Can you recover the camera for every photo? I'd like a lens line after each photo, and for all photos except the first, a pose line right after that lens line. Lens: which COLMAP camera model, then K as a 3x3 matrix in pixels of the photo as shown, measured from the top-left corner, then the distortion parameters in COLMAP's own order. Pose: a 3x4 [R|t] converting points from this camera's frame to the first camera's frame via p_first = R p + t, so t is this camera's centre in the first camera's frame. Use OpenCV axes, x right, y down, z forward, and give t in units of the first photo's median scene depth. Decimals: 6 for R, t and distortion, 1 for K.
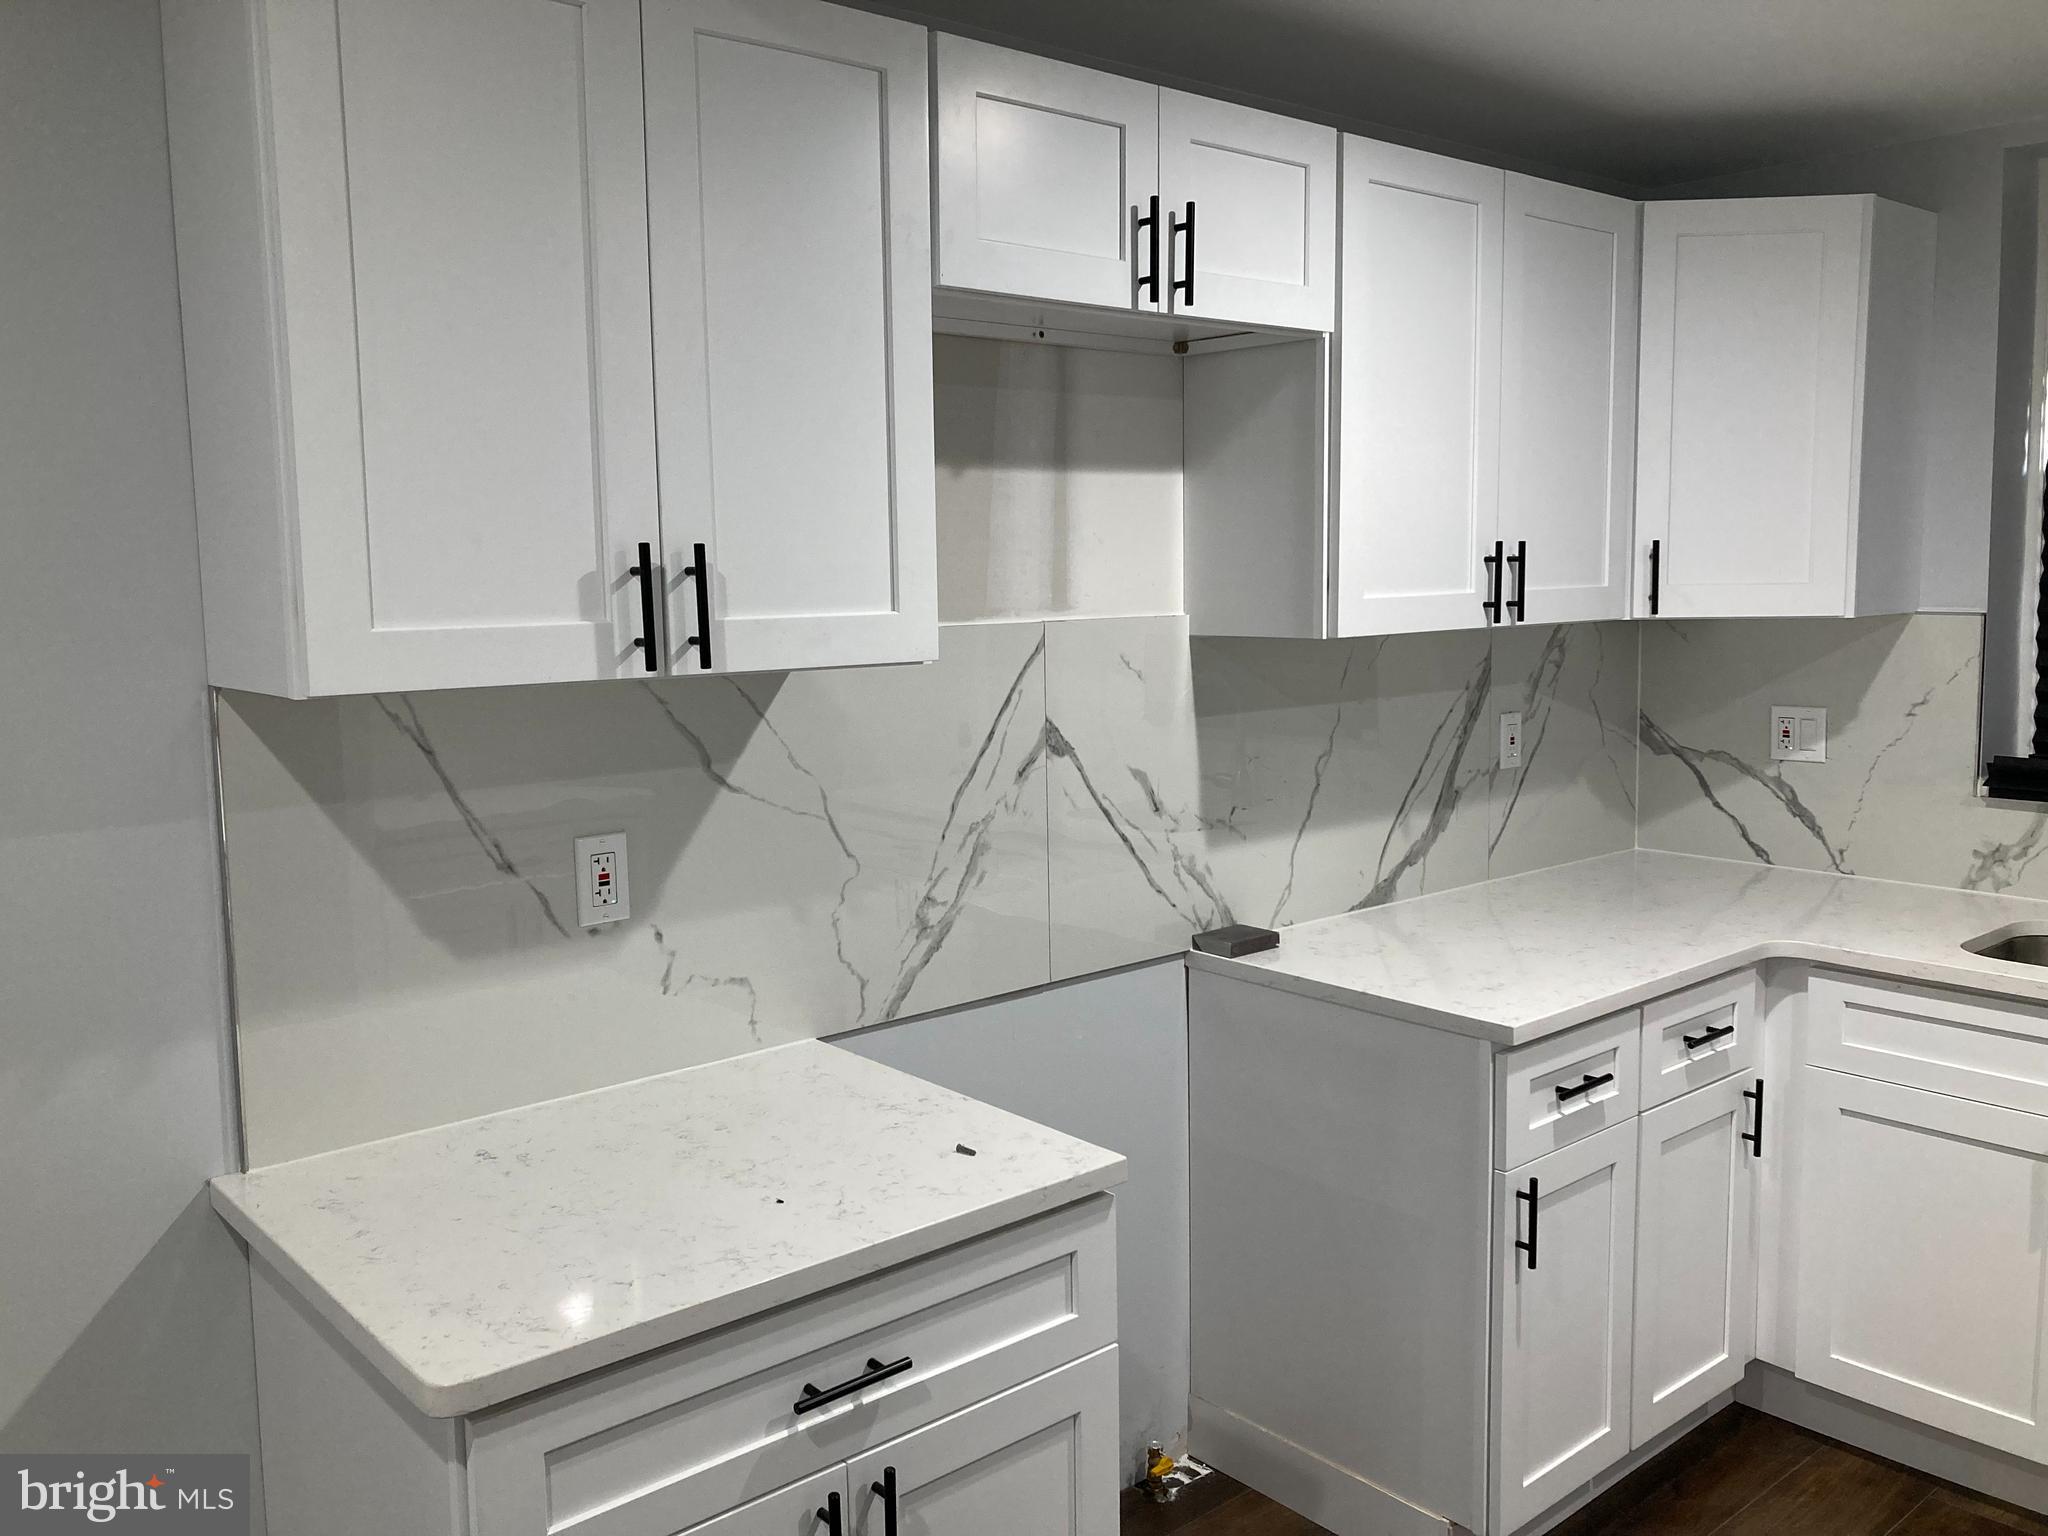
lens RADIAL K [[1658.6, 0, 1024.0], [0, 1658.6, 768.0], [0, 0, 1]] dist [-0.006481, -0.000617]
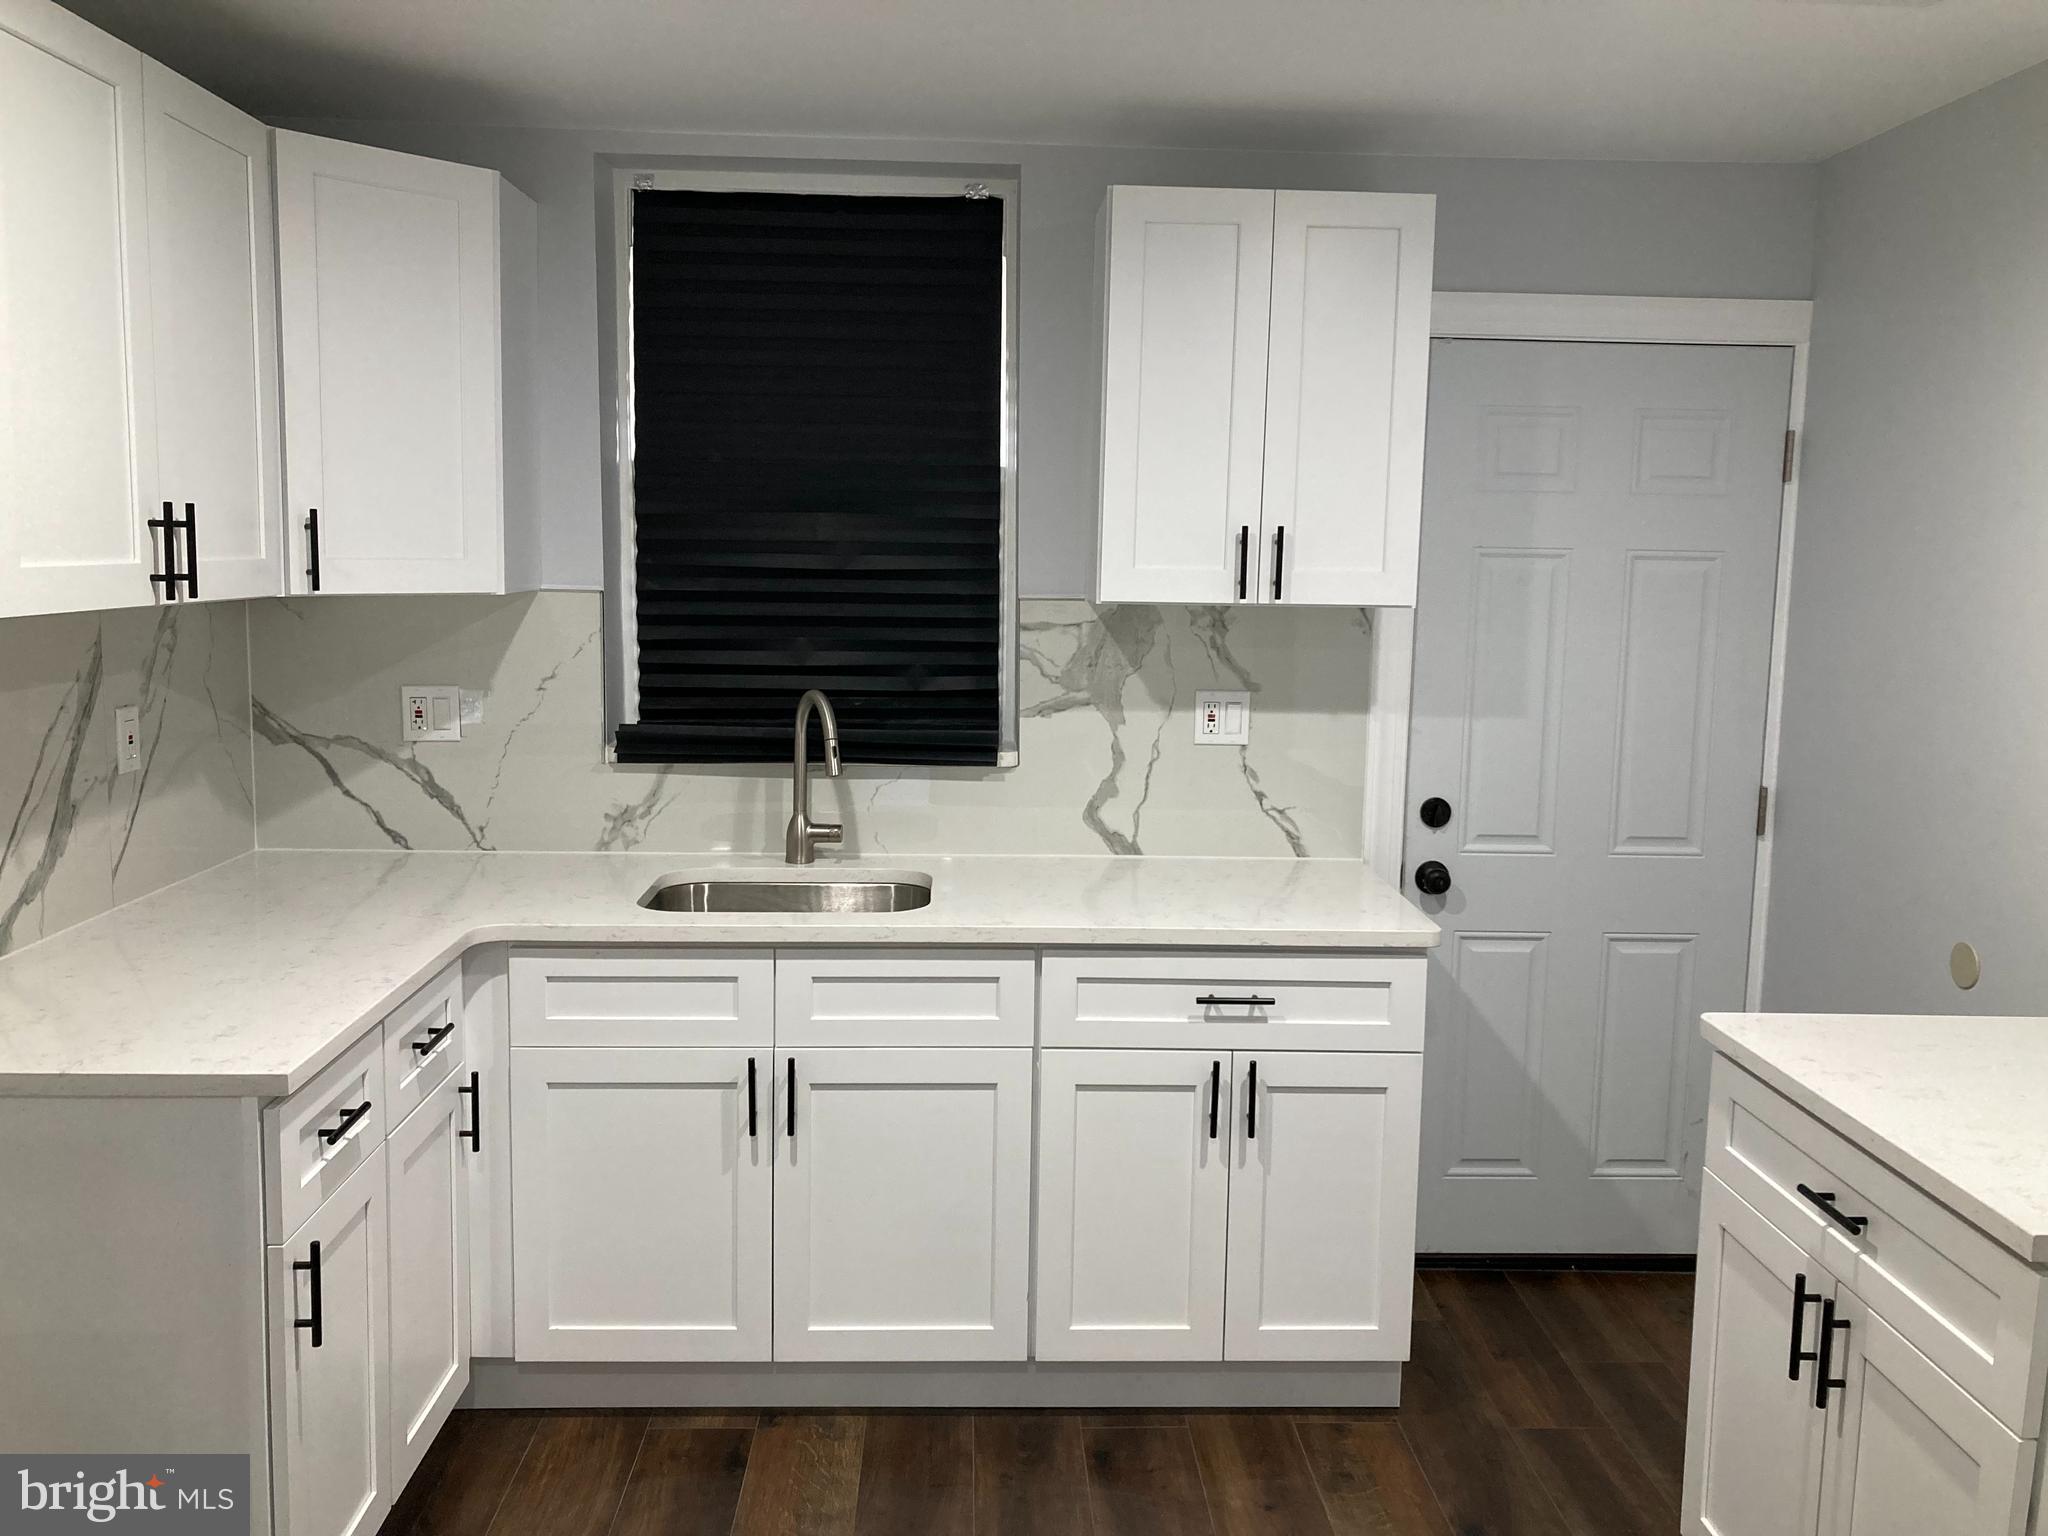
lens RADIAL K [[1663.4, 0, 1020.5], [0, 1663.4, 758.2], [0, 0, 1]] dist [0.090517, -0.182105]
pose [[0.627924, -0.074069, 0.774742, -0.090086], [0.069721, 0.996812, 0.038792, -0.009124], [-0.775146, 0.029657, 0.631086, 0.114118]]
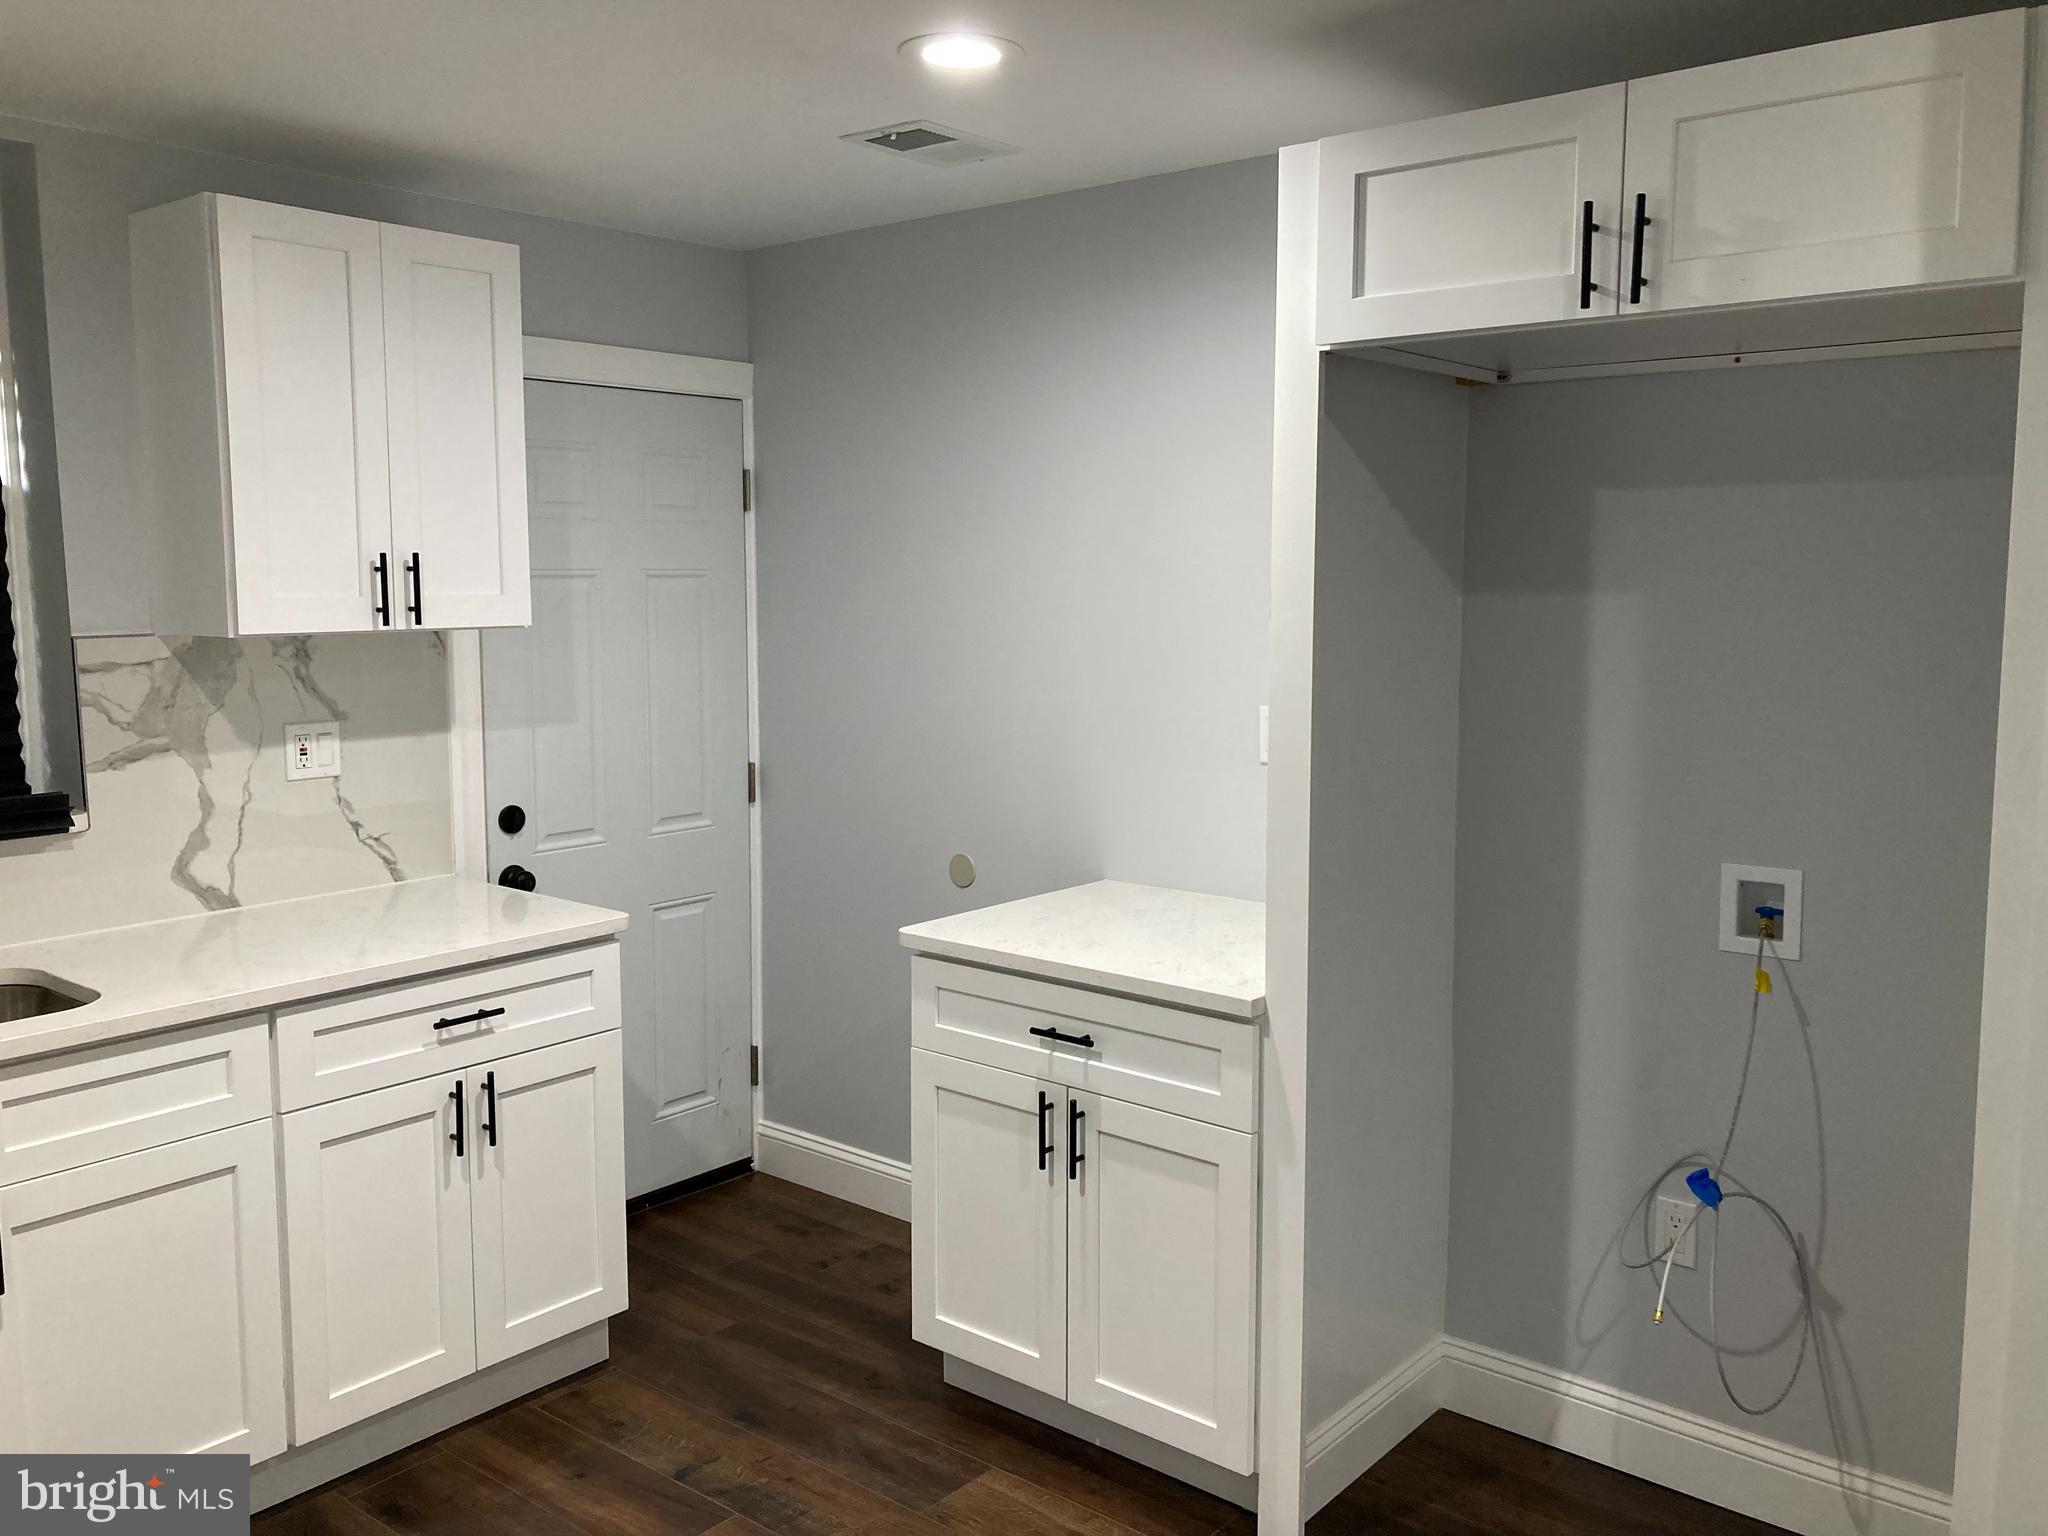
lens RADIAL K [[1687.6, 0, 1024.0], [0, 1687.6, 768.0], [0, 0, 1]] dist [0.022361, 0.000645]
pose [[-0.164076, -0.103095, 0.981046, -0.196781], [0.128188, 0.983862, 0.124830, -0.031146], [-0.978083, 0.146240, -0.148213, 0.283257]]
